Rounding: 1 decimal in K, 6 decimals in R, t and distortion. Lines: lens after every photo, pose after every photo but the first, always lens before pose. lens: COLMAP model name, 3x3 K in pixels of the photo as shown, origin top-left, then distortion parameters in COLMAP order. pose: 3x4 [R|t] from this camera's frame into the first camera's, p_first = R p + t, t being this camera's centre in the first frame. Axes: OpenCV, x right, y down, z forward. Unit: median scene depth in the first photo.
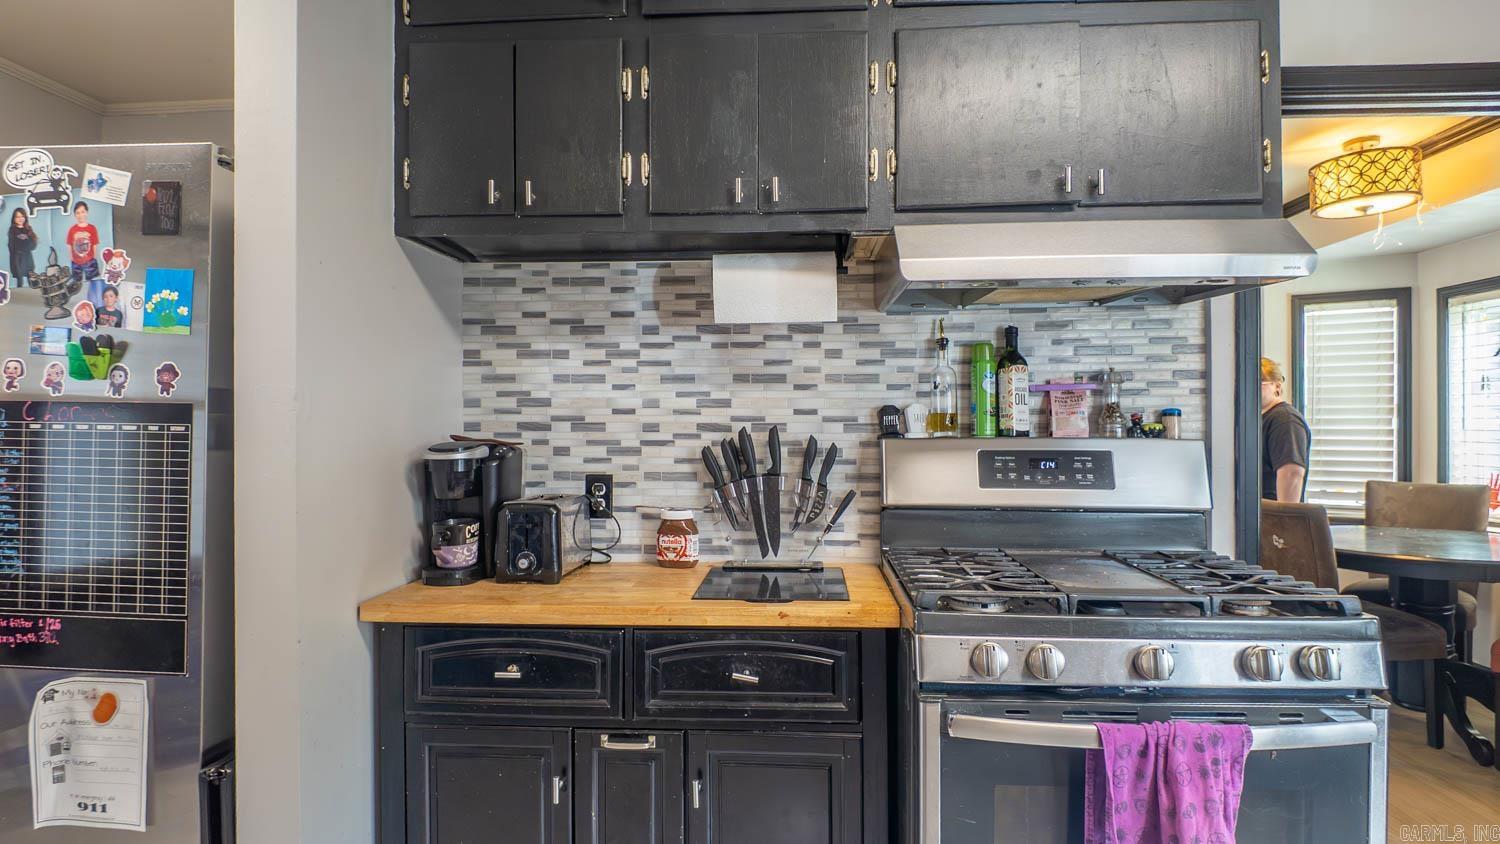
lens RADIAL K [[771.3, 0, 750.0], [0, 771.3, 422.0], [0, 0, 1]] dist [0.047174, -0.044086]
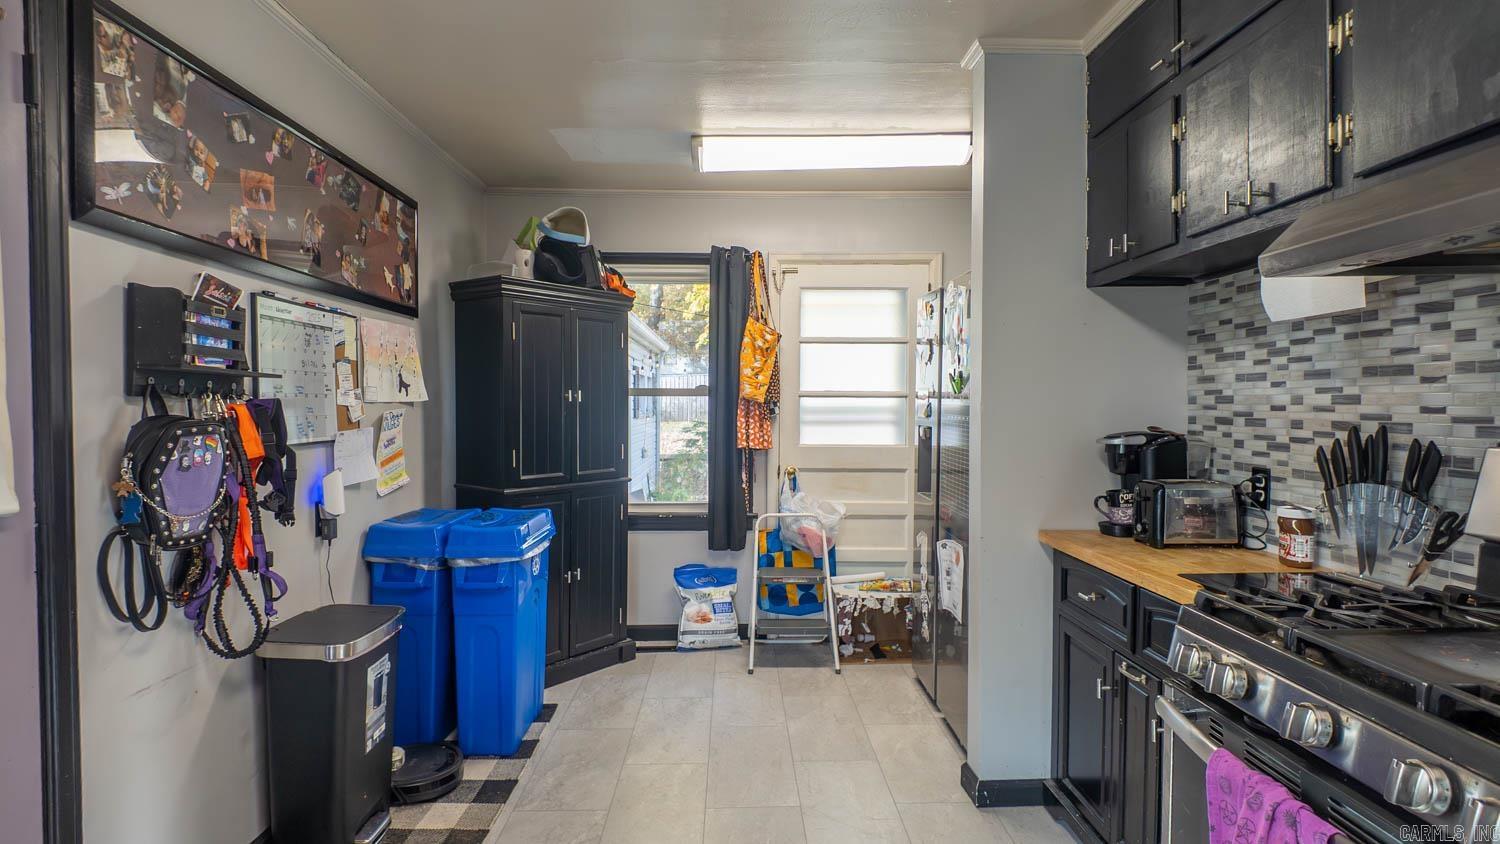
lens RADIAL K [[771.3, 0, 750.0], [0, 771.3, 422.0], [0, 0, 1]] dist [0.047174, -0.044086]
pose [[0.097821, 0.021593, -0.994970, 0.801724], [0.003124, 0.999753, 0.022004, -0.020167], [0.995199, -0.005260, 0.097729, 0.200583]]
